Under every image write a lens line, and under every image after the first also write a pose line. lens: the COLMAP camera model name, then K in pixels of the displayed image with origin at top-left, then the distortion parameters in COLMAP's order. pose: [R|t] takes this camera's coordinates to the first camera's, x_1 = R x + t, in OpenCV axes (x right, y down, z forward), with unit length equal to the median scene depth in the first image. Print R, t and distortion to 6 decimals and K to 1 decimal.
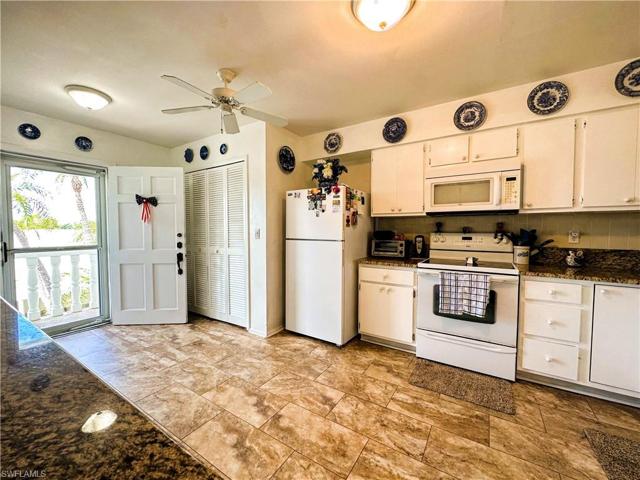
lens RADIAL K [[260.4, 0, 326.2], [0, 260.4, 238.5], [0, 0, 1]] dist [-0.003117, 0.000023]
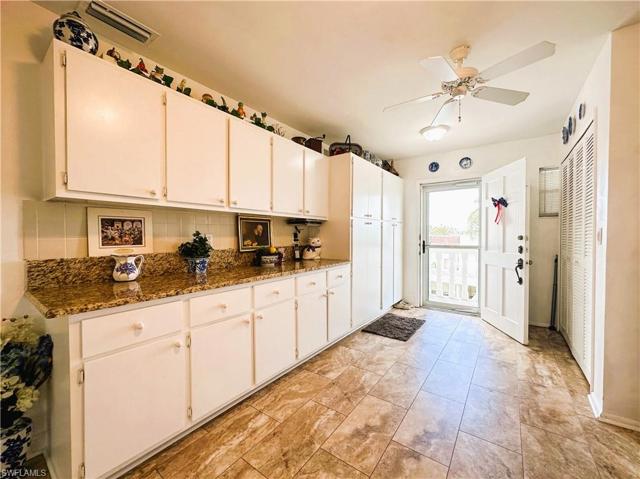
lens RADIAL K [[261.9, 0, 320.0], [0, 261.9, 239.5], [0, 0, 1]] dist [-0.004634, -0.000093]
pose [[-0.074943, 0.015843, -0.997062, 0.400569], [-0.032203, 0.999314, 0.018300, -0.001481], [0.996668, 0.033479, -0.074381, 0.455969]]
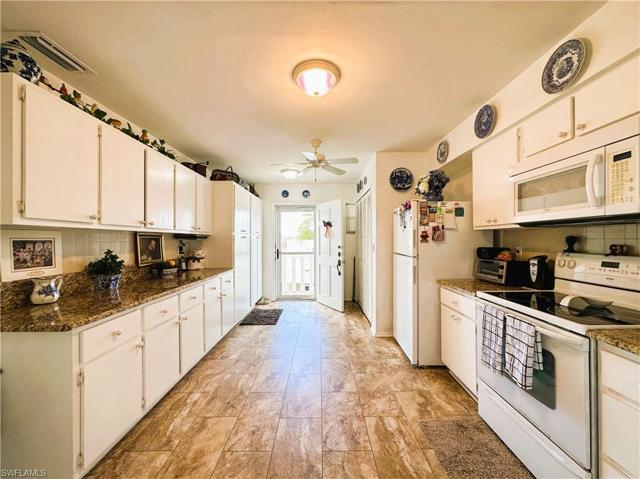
lens RADIAL K [[260.4, 0, 326.2], [0, 260.4, 238.0], [0, 0, 1]] dist [-0.003117, 0.000023]
pose [[0.545194, -0.007608, -0.838275, 0.681437], [-0.023258, 0.999437, -0.024197, -0.030429], [0.837987, 0.032689, 0.544710, 0.178078]]
